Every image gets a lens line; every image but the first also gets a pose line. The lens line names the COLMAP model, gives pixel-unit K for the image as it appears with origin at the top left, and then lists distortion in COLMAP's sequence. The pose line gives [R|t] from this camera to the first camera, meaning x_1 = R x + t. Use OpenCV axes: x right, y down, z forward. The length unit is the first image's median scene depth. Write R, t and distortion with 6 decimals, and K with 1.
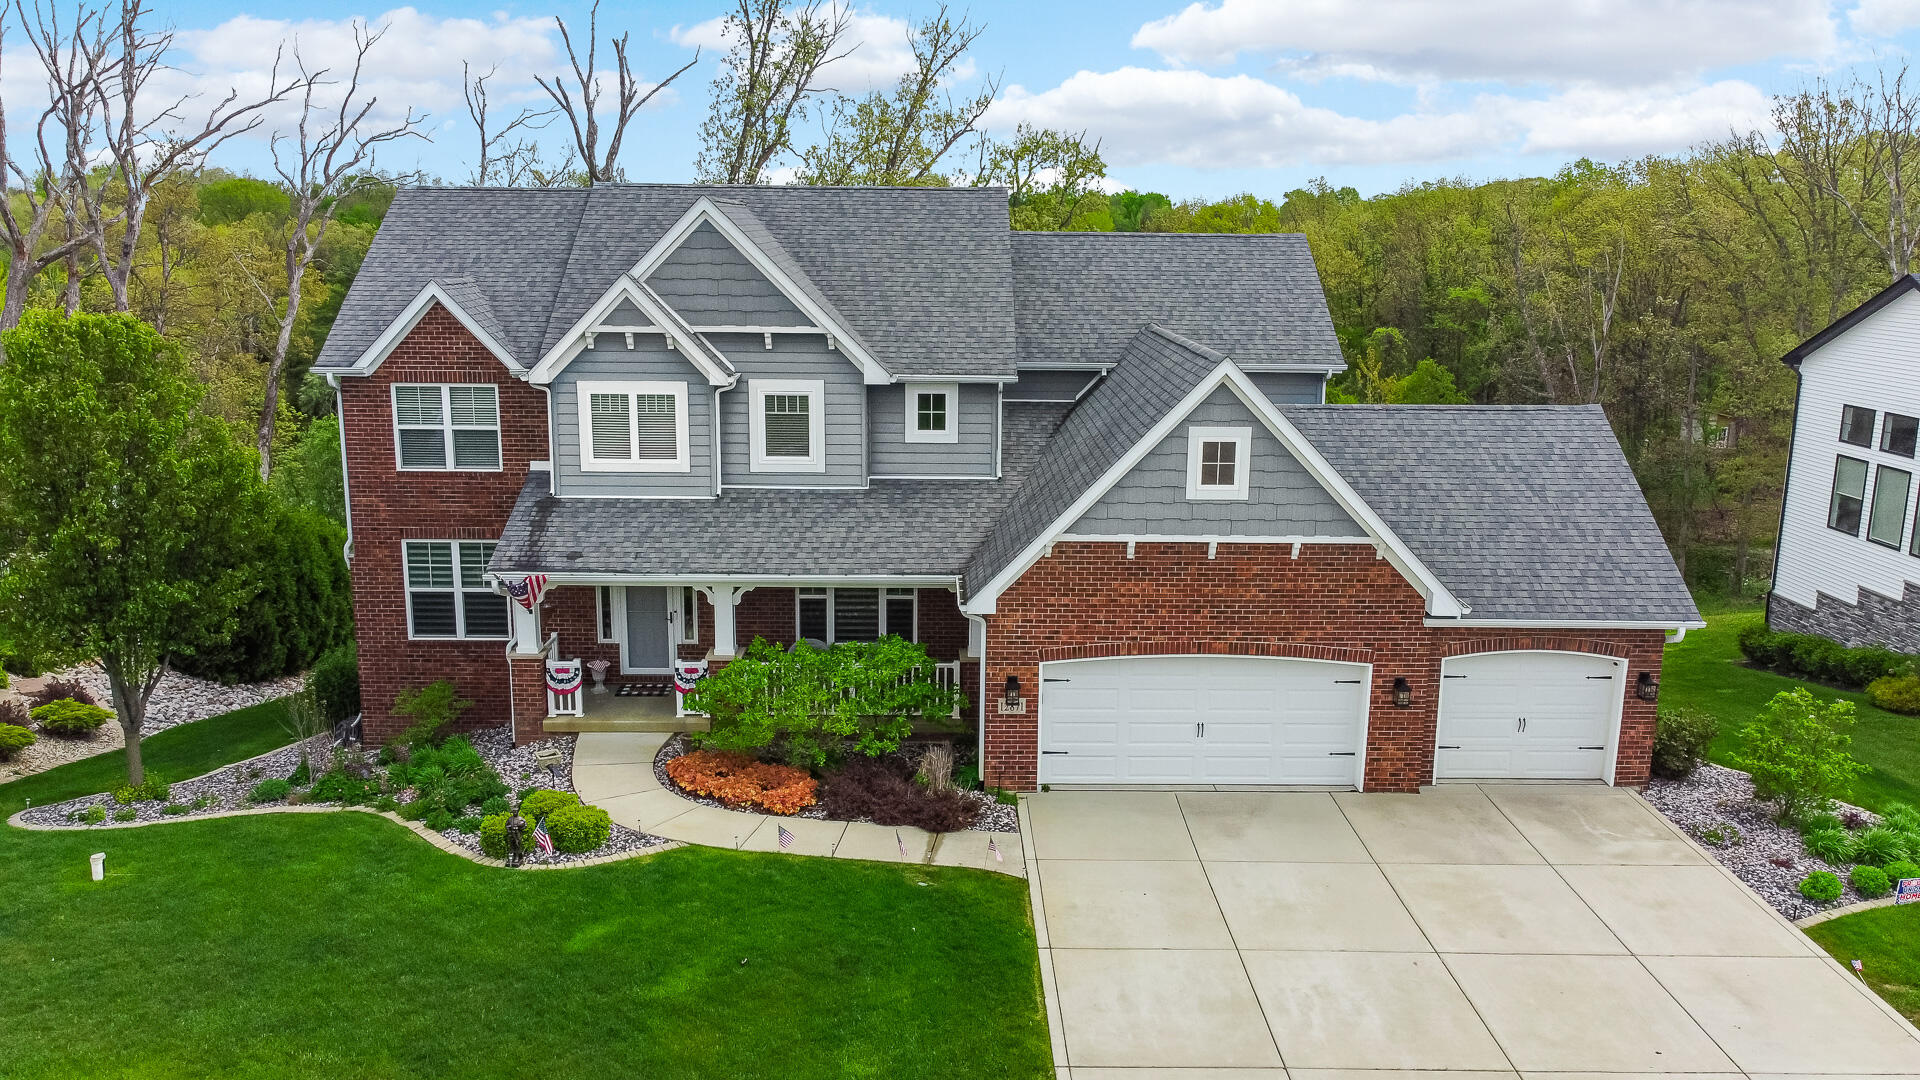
lens RADIAL K [[1445.6, 0, 957.9], [0, 1445.6, 544.8], [0, 0, 1]] dist [-0.000555, -0.004574]
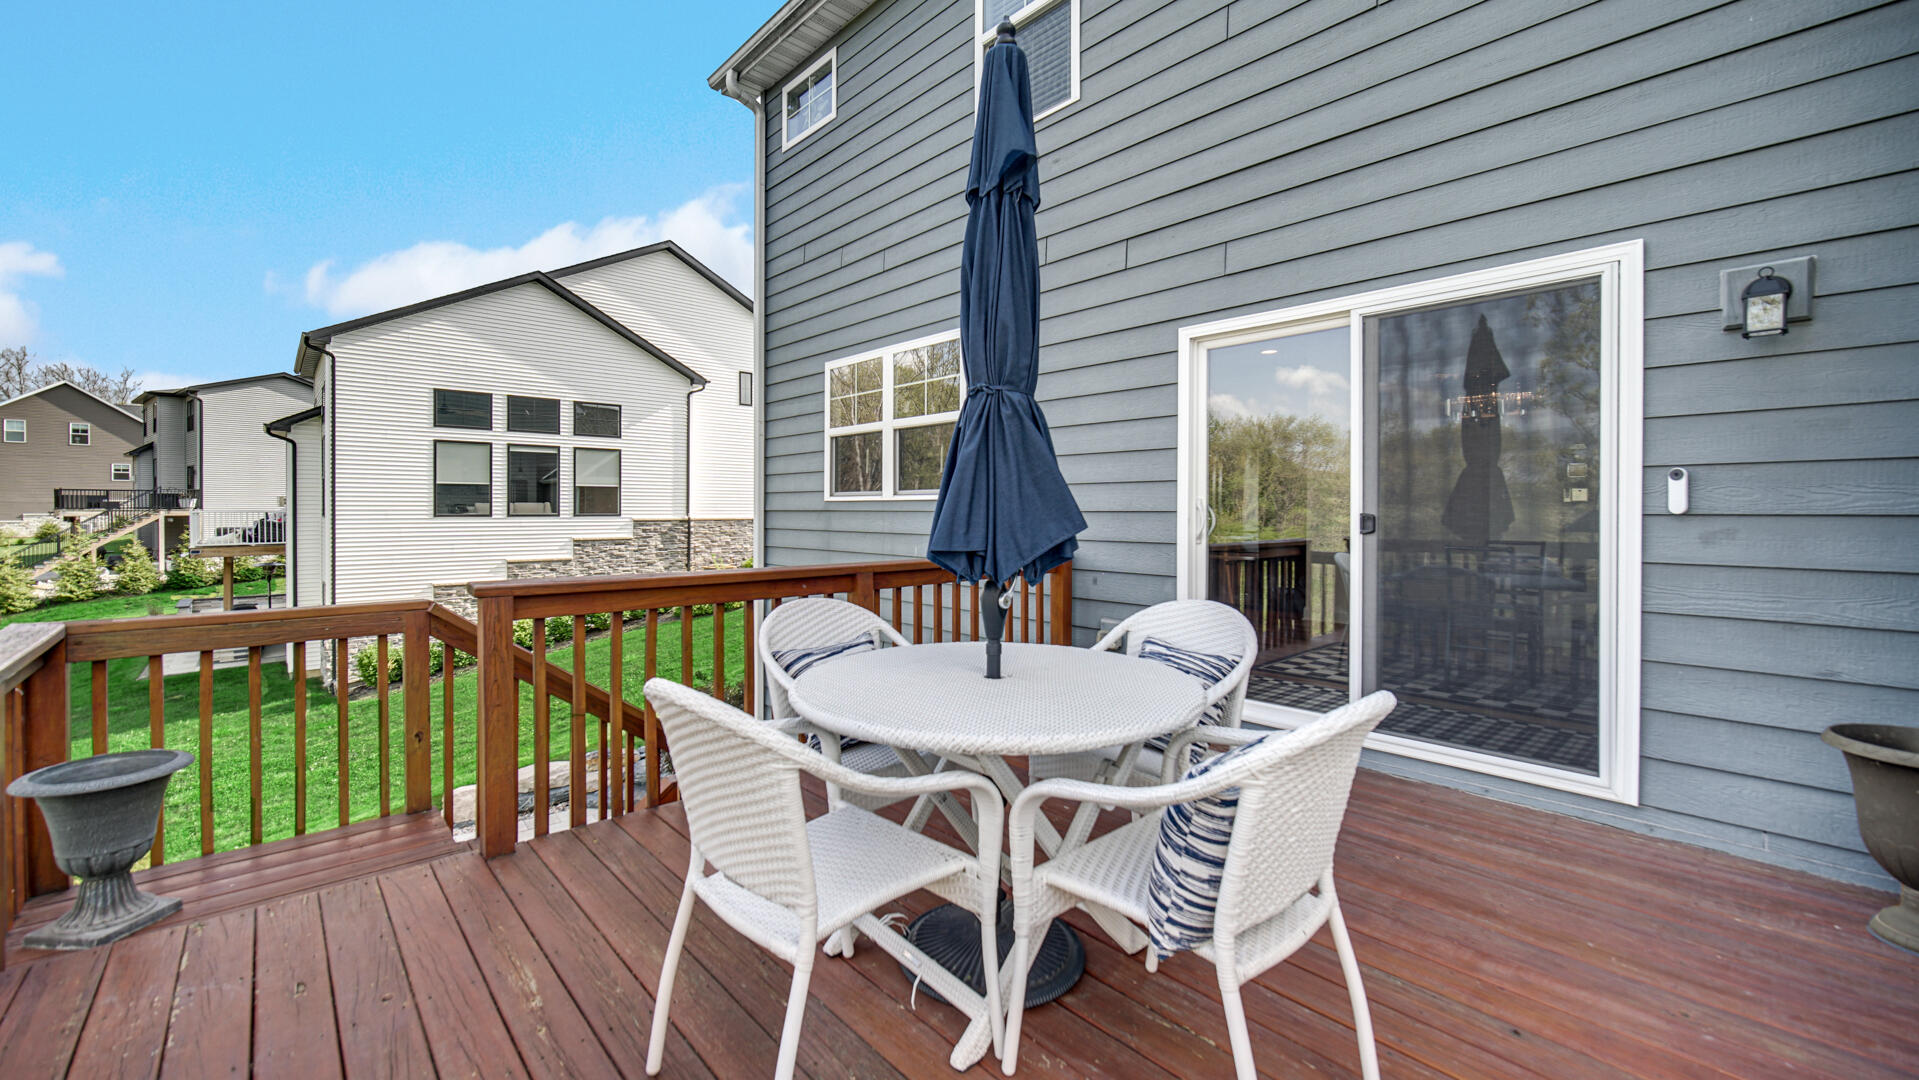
lens RADIAL K [[752.0, 0, 960.9], [0, 752.0, 524.1], [0, 0, 1]] dist [0.000501, 0.000022]
pose [[-0.673020, -0.017009, 0.739429, -0.010236], [0.151674, 0.975315, 0.160487, -0.055040], [-0.723906, 0.220163, -0.653826, 1.730597]]
